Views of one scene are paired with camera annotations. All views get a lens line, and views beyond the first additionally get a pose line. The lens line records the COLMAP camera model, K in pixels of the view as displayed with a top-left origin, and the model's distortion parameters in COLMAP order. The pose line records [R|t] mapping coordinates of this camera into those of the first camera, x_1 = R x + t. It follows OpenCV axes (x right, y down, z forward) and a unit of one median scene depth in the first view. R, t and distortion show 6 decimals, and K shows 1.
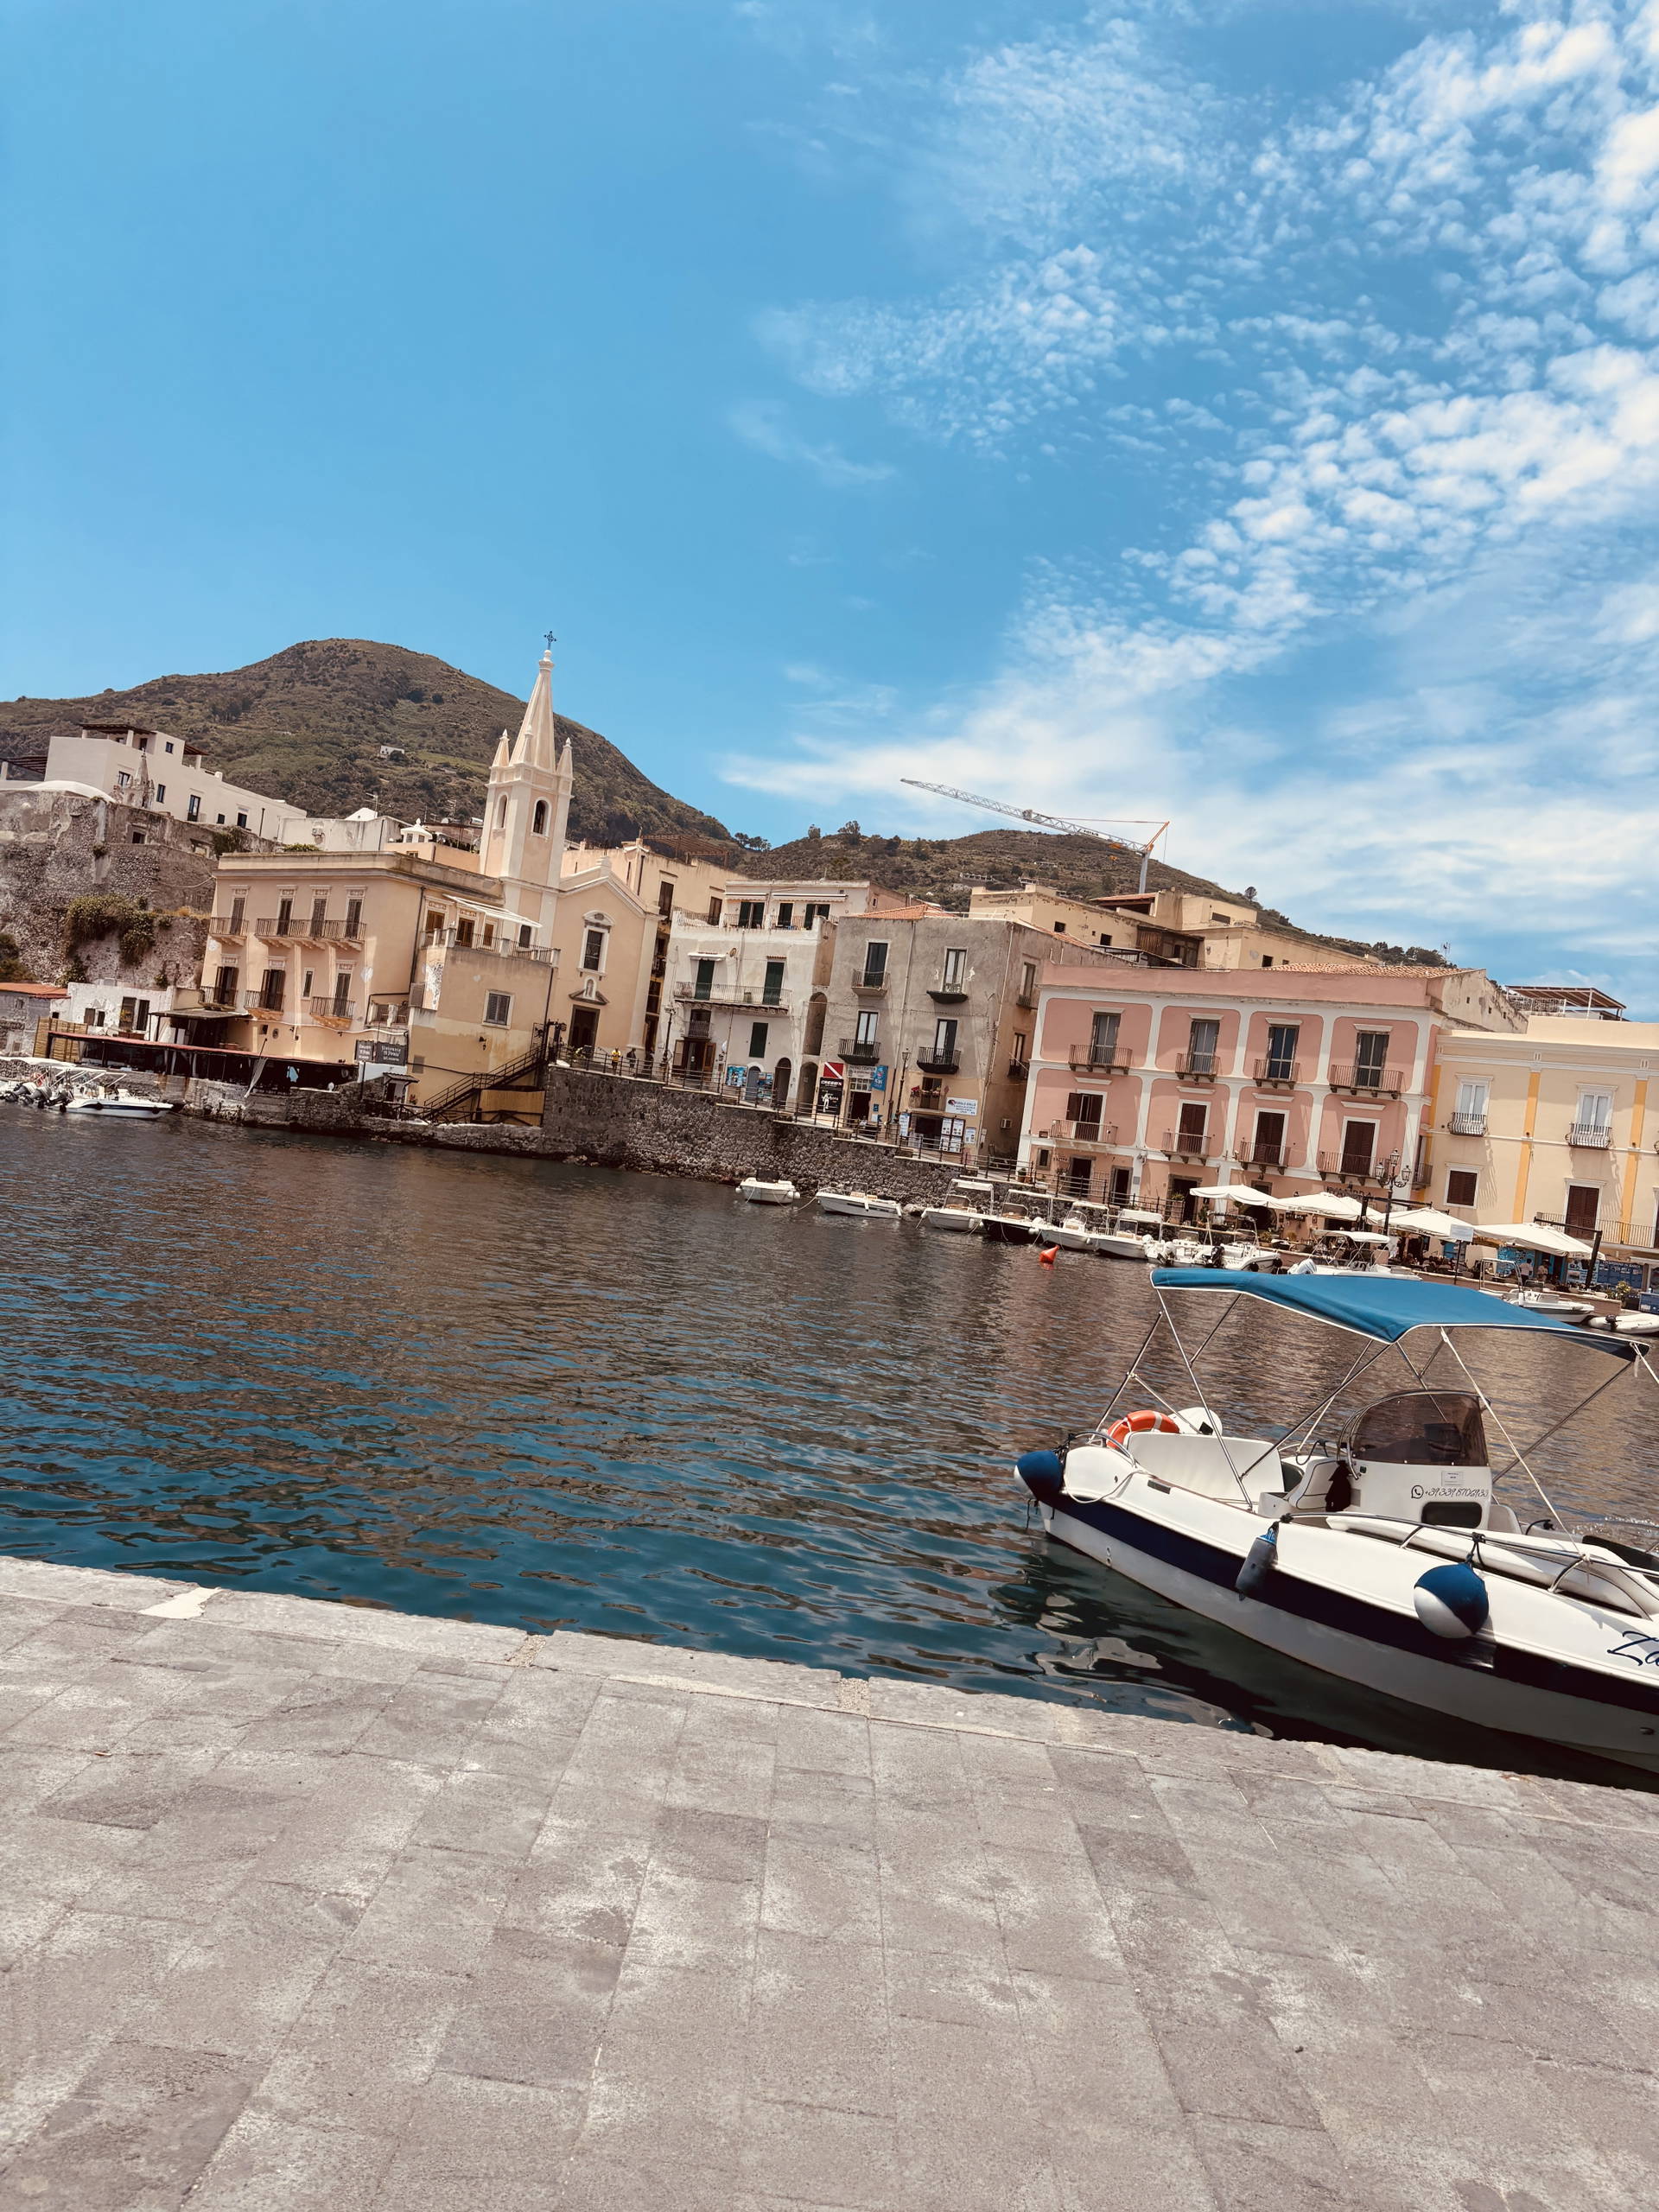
lens RADIAL K [[1686.1, 0, 829.5], [0, 1686.1, 1106.0], [0, 0, 1]] dist [0.082963, -0.001041]
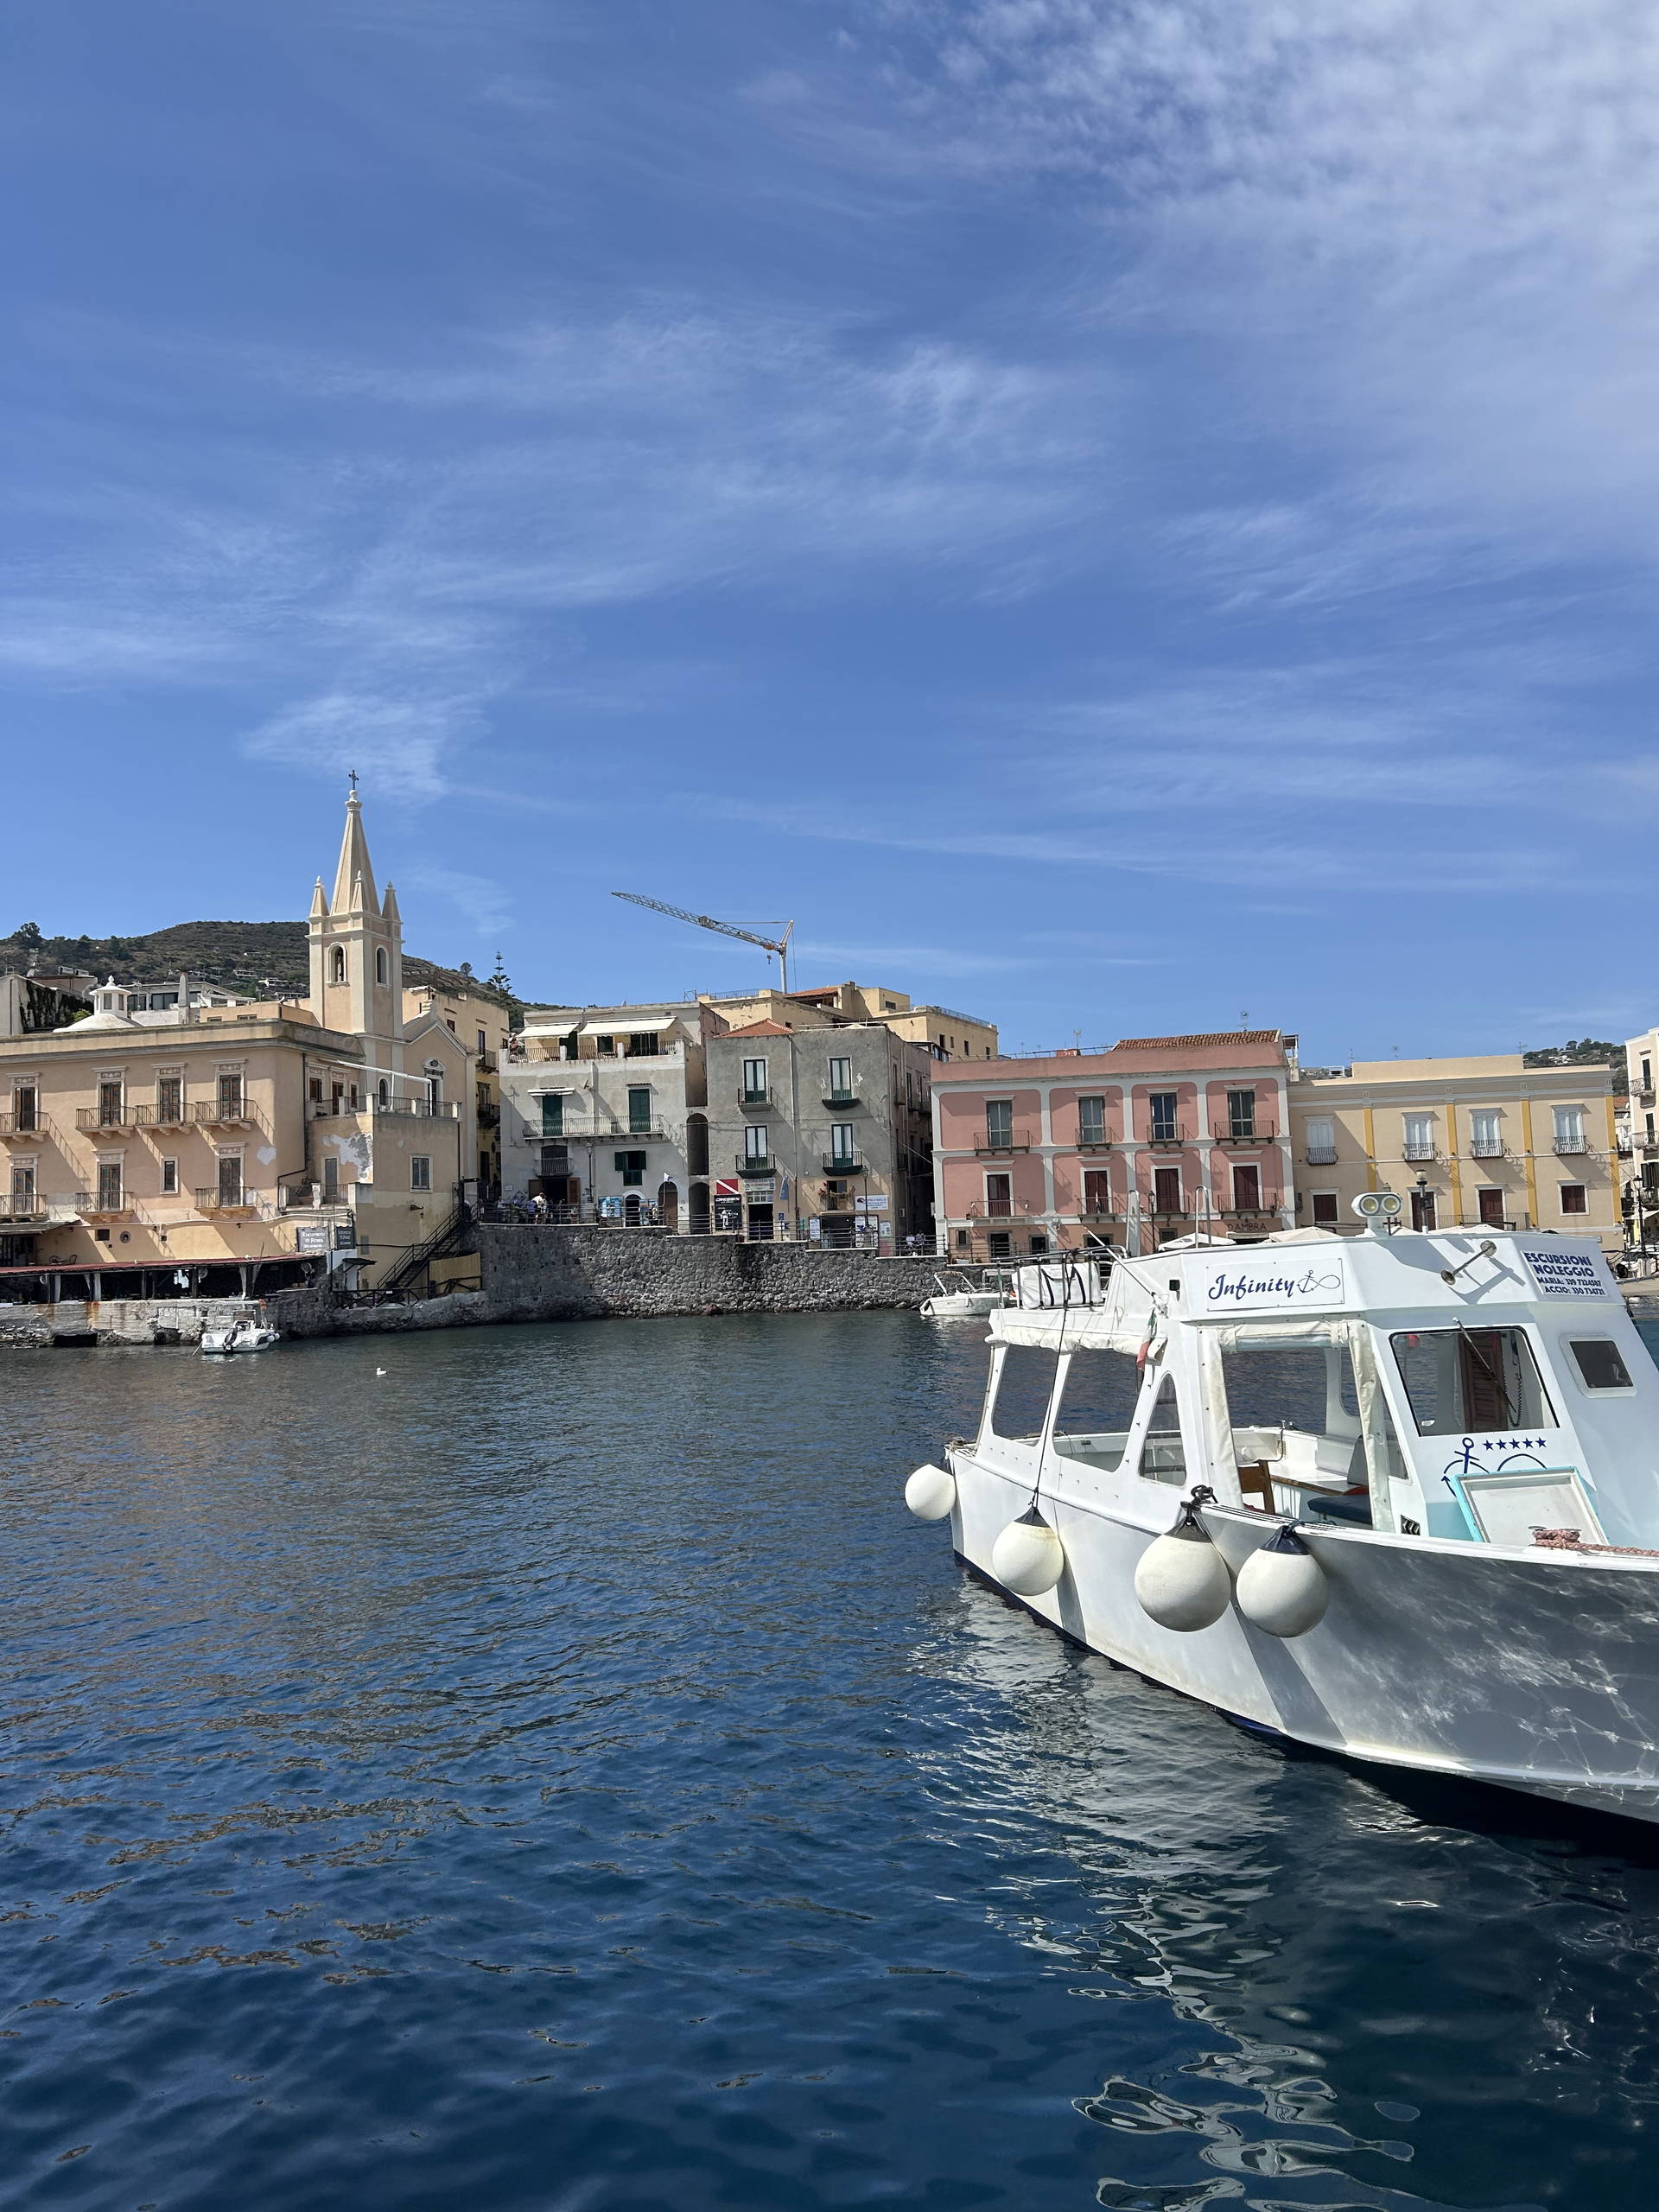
lens RADIAL K [[1669.6, 0, 829.5], [0, 1669.6, 1106.0], [0, 0, 1]] dist [0.054289, 0.000010]
pose [[0.874055, -0.119435, 0.470917, -0.410335], [0.138615, 0.990328, -0.006109, -0.054420], [-0.465632, 0.070616, 0.882156, 0.070307]]
